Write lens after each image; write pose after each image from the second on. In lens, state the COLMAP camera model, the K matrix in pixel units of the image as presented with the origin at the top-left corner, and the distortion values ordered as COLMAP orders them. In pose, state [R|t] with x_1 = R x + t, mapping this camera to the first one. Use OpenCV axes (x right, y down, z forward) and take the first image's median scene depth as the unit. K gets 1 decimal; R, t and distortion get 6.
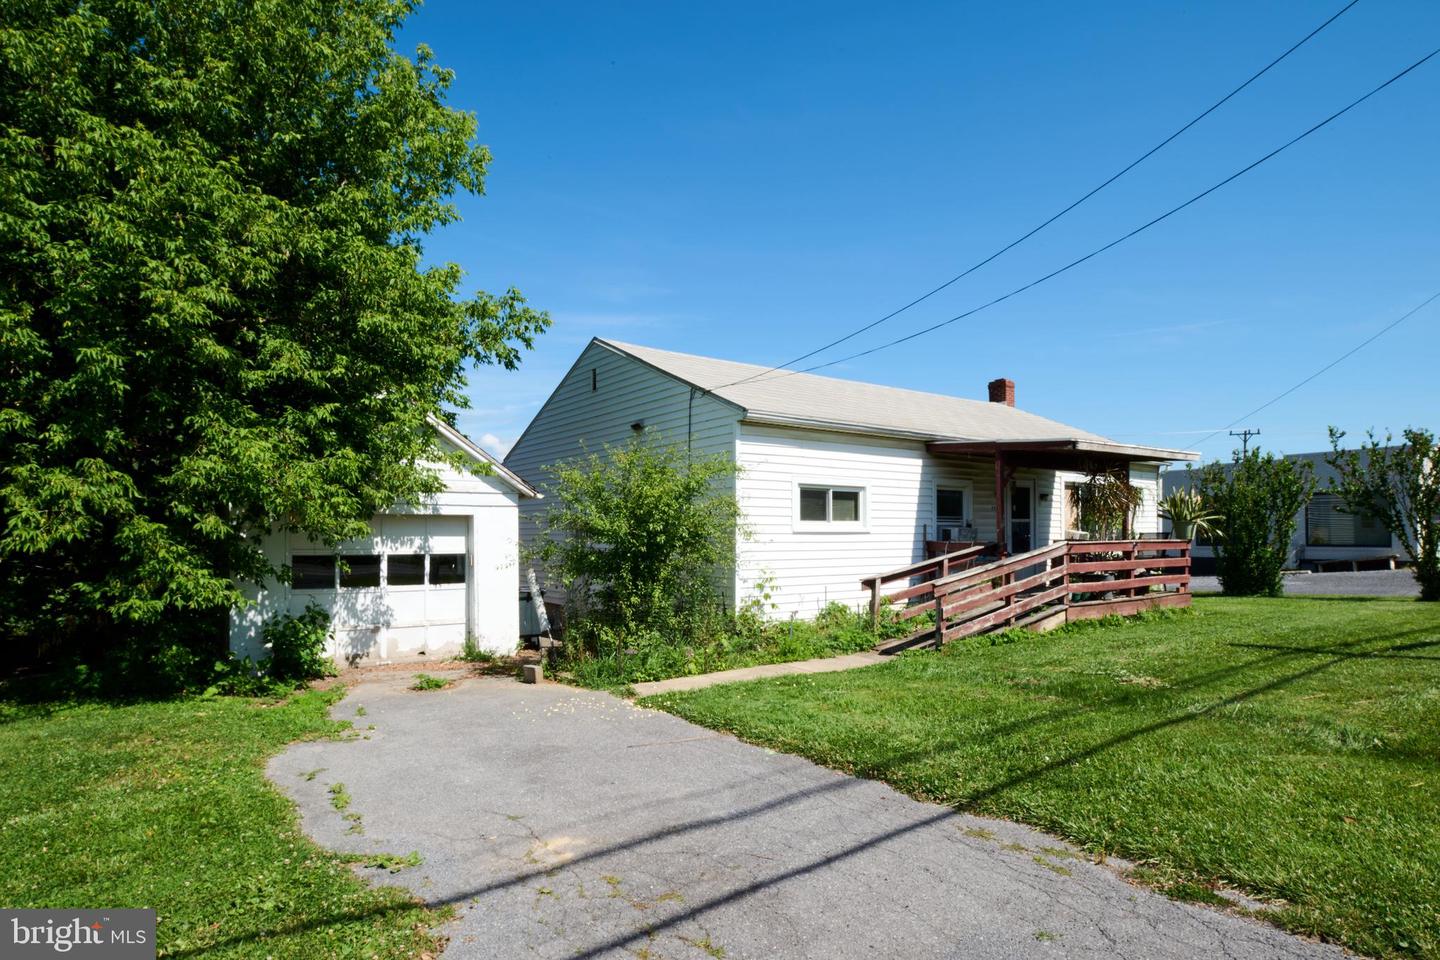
lens RADIAL K [[797.0, 0, 722.5], [0, 797.0, 549.2], [0, 0, 1]] dist [-0.006217, -0.002138]
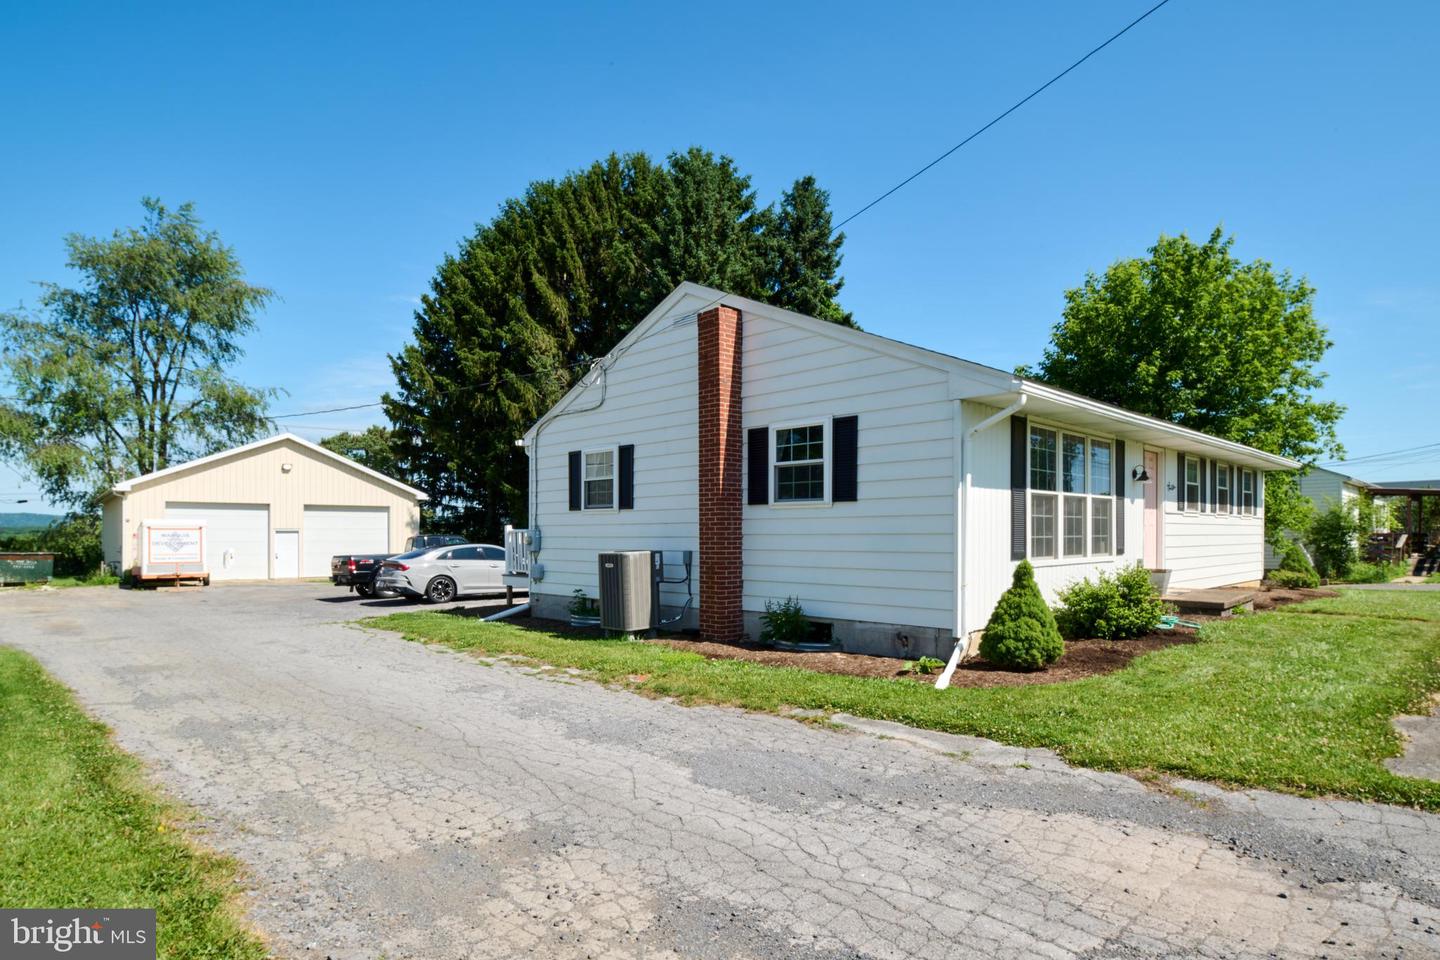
lens RADIAL K [[786.8, 0, 725.0], [0, 786.8, 536.6], [0, 0, 1]] dist [-0.003997, -0.002399]
pose [[0.990810, 0.002476, 0.135237, -2.087916], [-0.000438, 0.999886, -0.015092, 0.039721], [-0.135258, 0.014894, 0.990698, -1.049889]]
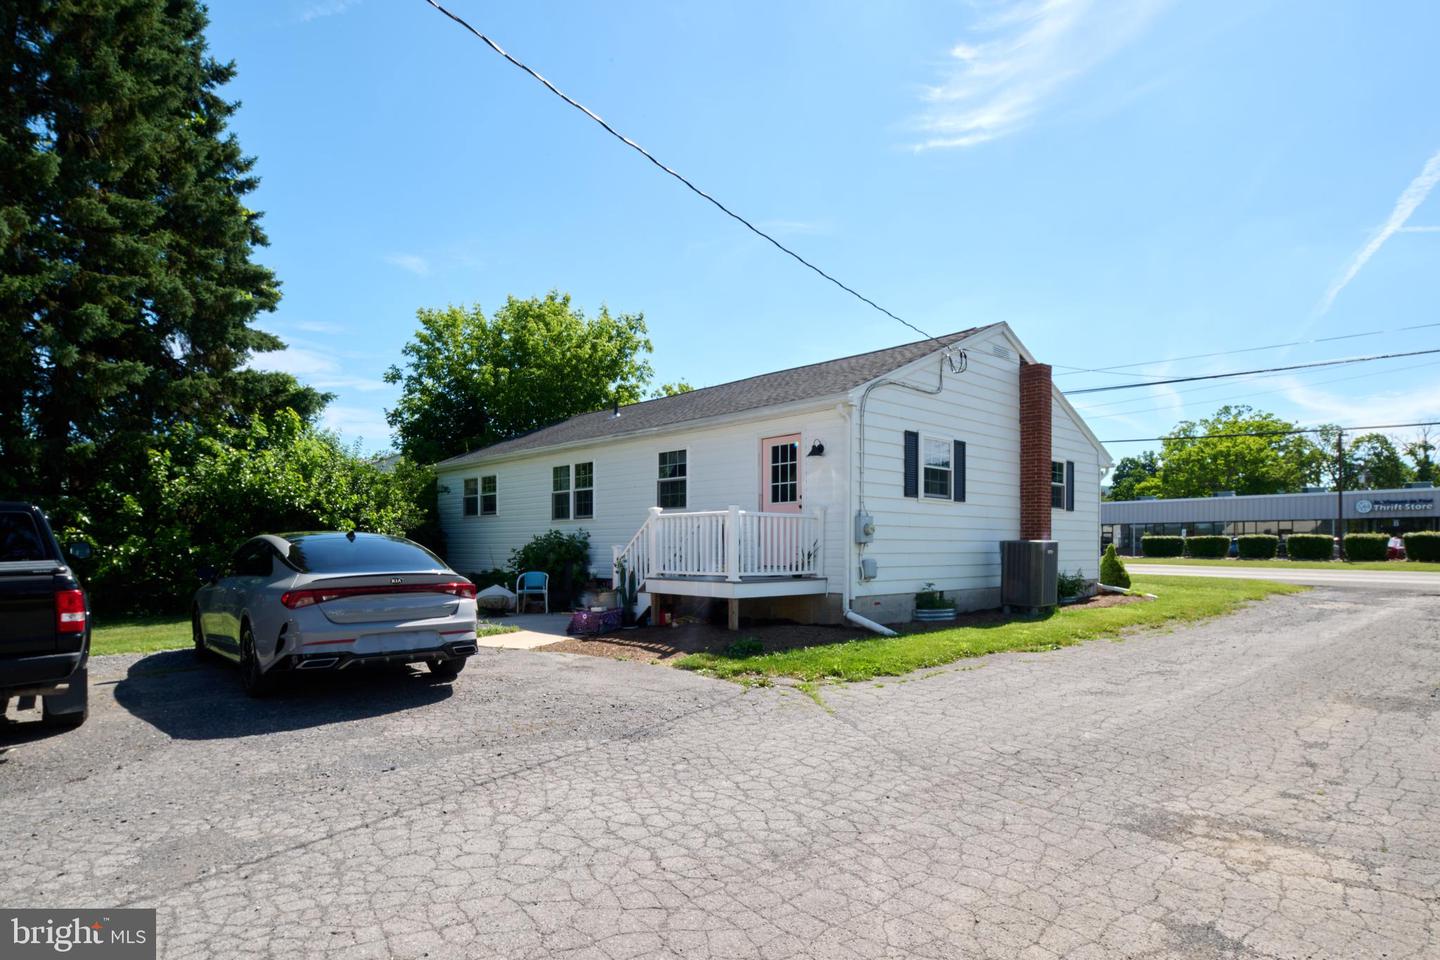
lens RADIAL K [[797.0, 0, 722.5], [0, 797.0, 549.2], [0, 0, 1]] dist [-0.006217, -0.002138]
pose [[-0.113636, 0.001494, 0.993521, -3.198874], [0.014981, 0.999888, 0.000210, 0.049391], [-0.993410, 0.014908, -0.113646, 0.534688]]
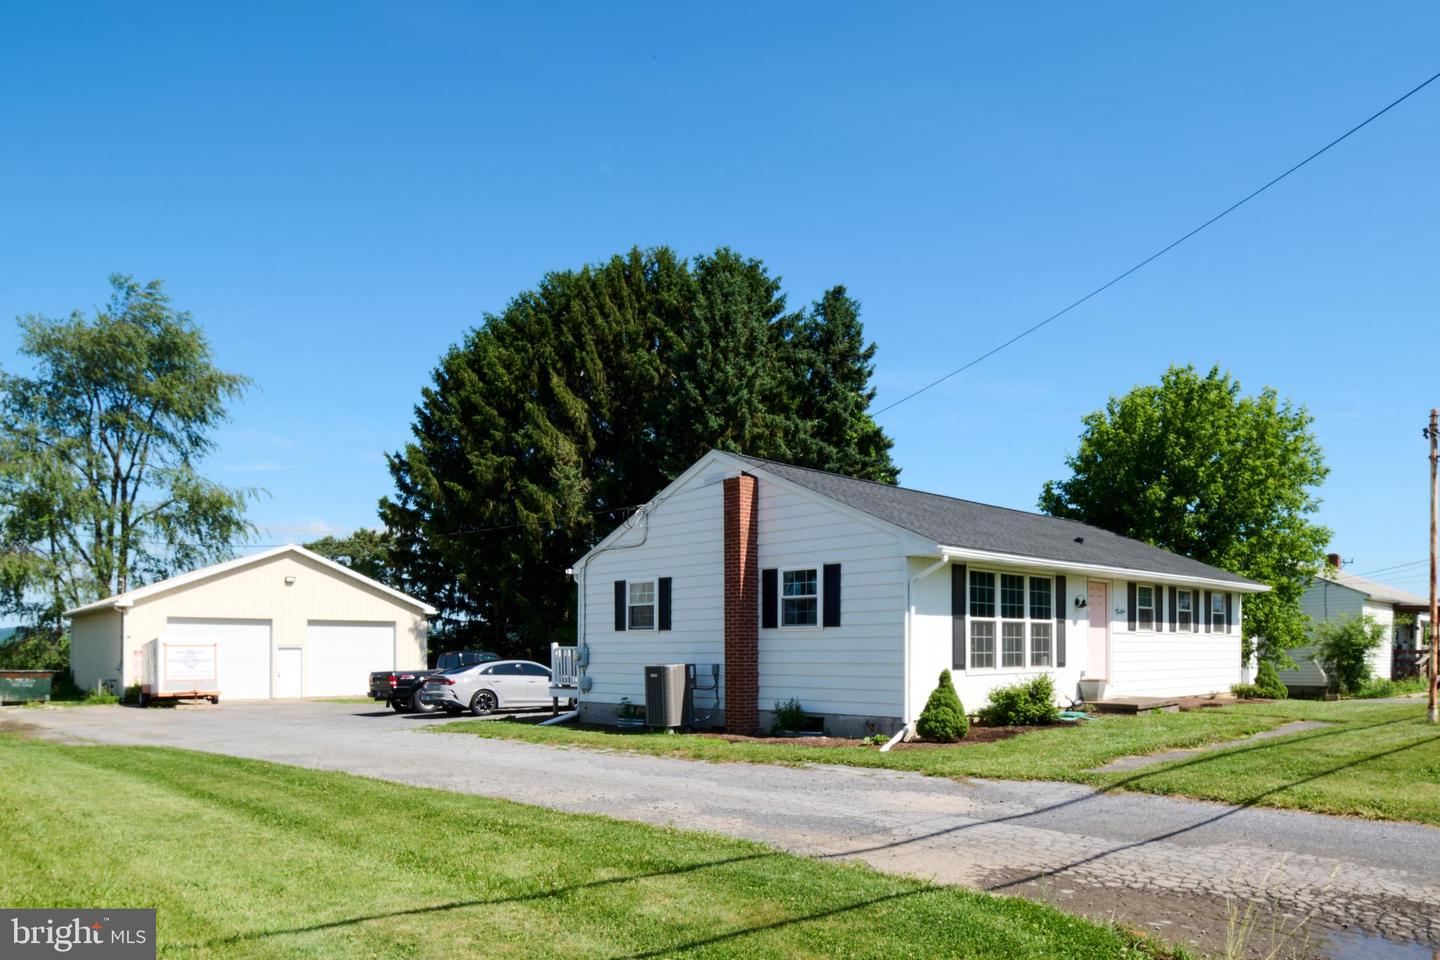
lens RADIAL K [[981.1, 0, 784.2], [0, 981.1, 646.5], [0, 0, 1]] dist [-0.000622, -0.001407]
pose [[0.987492, 0.003369, 0.157634, -2.138540], [0.000203, 0.999744, -0.022638, 0.050246], [-0.157670, 0.022387, 0.987238, -1.616821]]
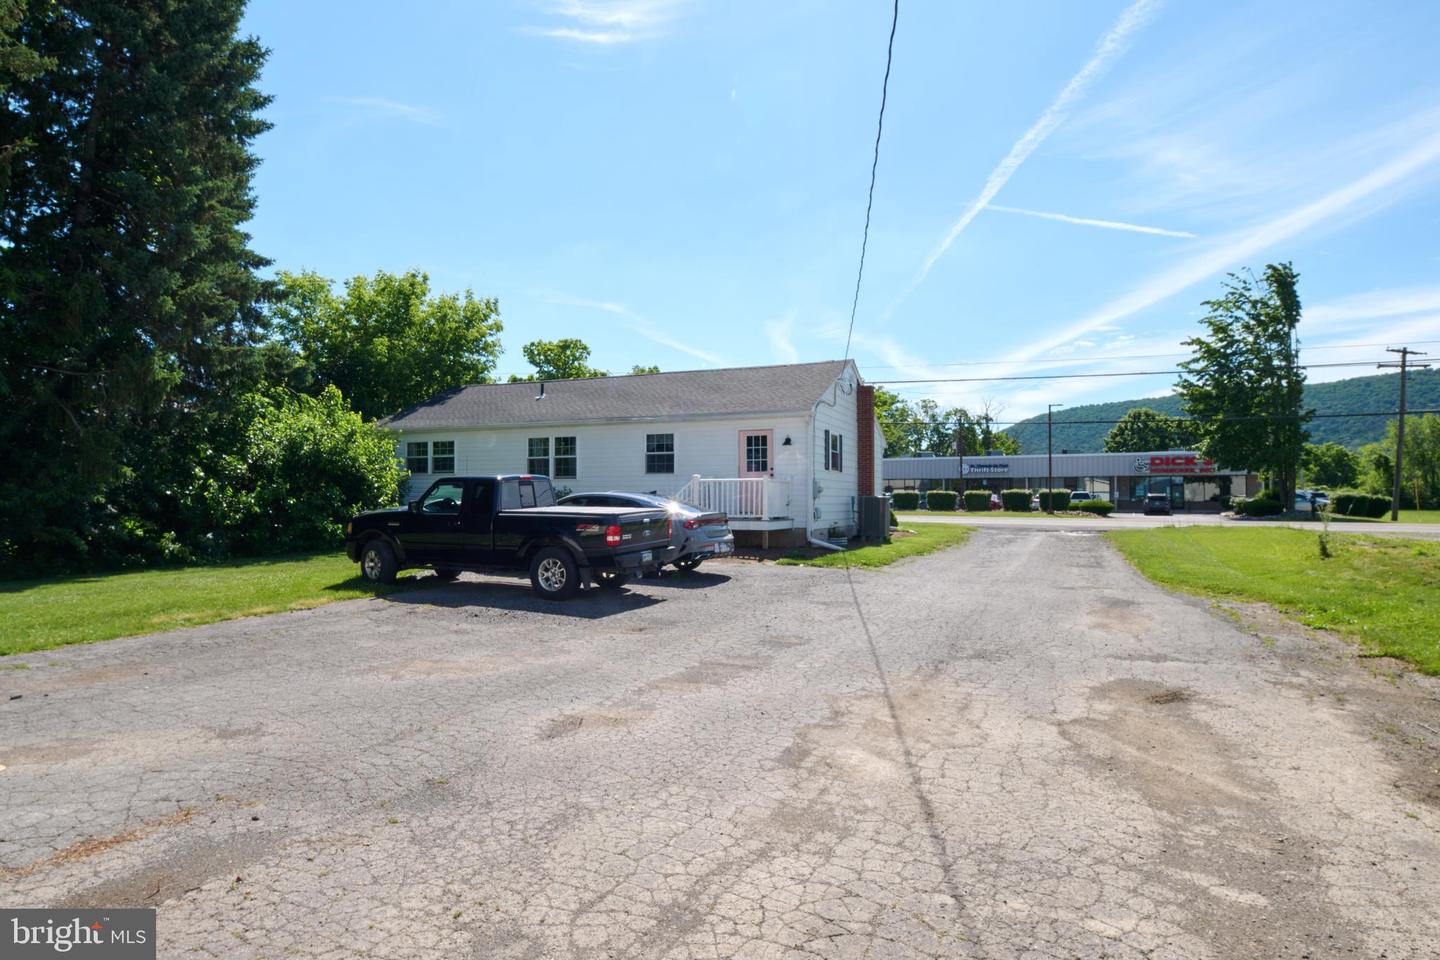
lens RADIAL K [[863.4, 0, 664.5], [0, 863.4, 477.7], [0, 0, 1]] dist [-0.004419, -0.001019]
pose [[-0.473491, 0.028778, 0.880328, -3.680169], [0.015610, 0.999583, -0.024280, 0.041913], [-0.880660, 0.002245, -0.473743, 1.391719]]
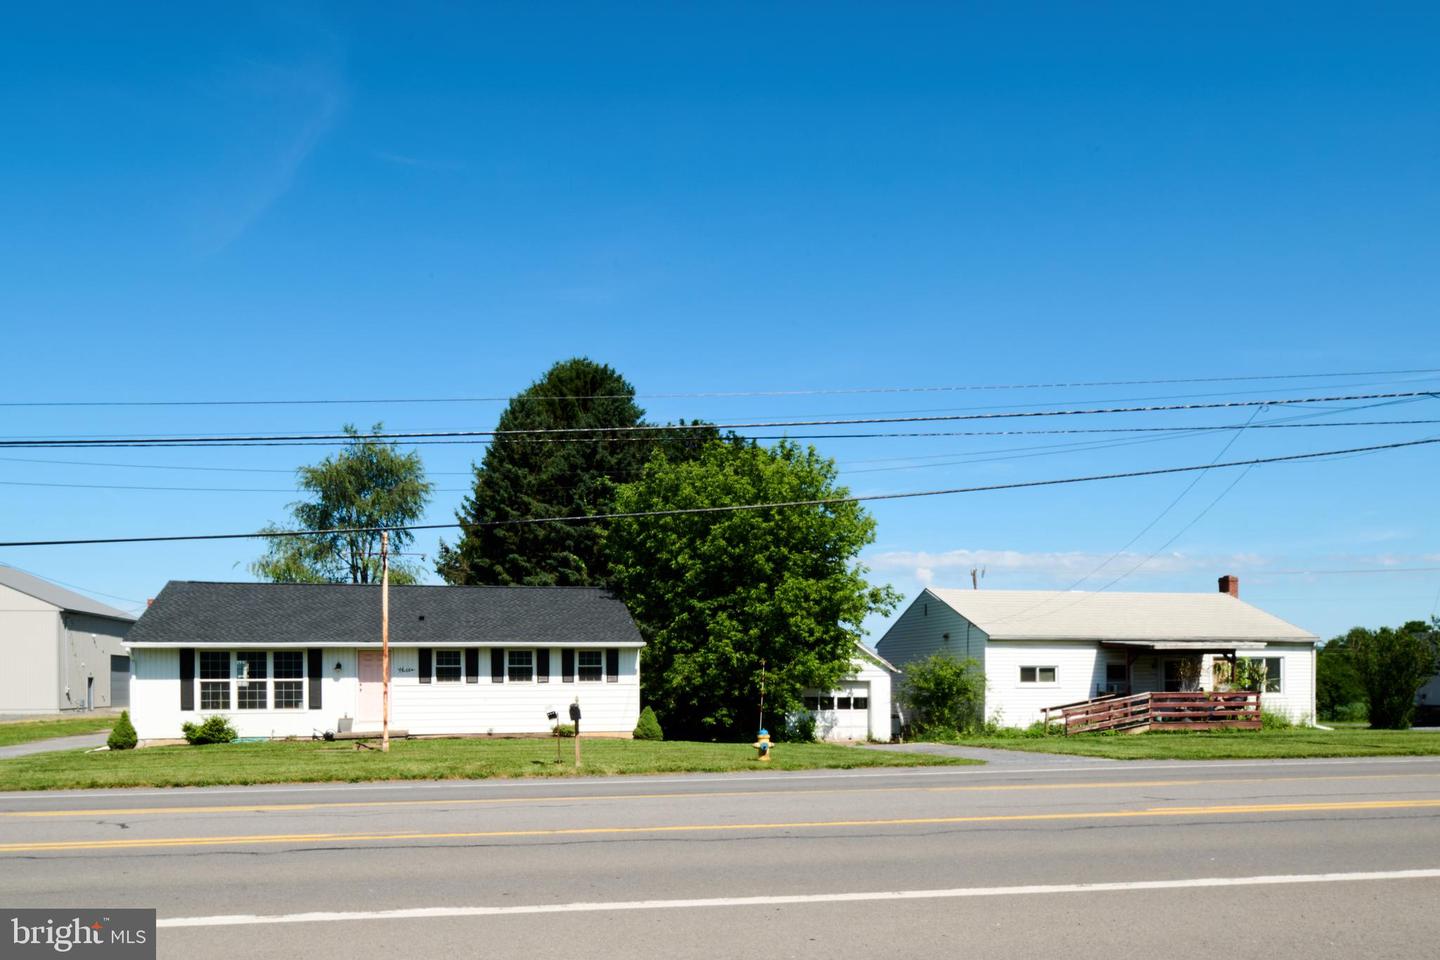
lens RADIAL K [[1045.0, 0, 660.2], [0, 1045.0, 676.3], [0, 0, 1]] dist [0.002118, -0.000701]
pose [[0.907965, -0.003281, -0.419034, 0.419676], [-0.006142, 0.999758, -0.021137, 0.015034], [0.419002, 0.021765, 0.907724, -2.091382]]
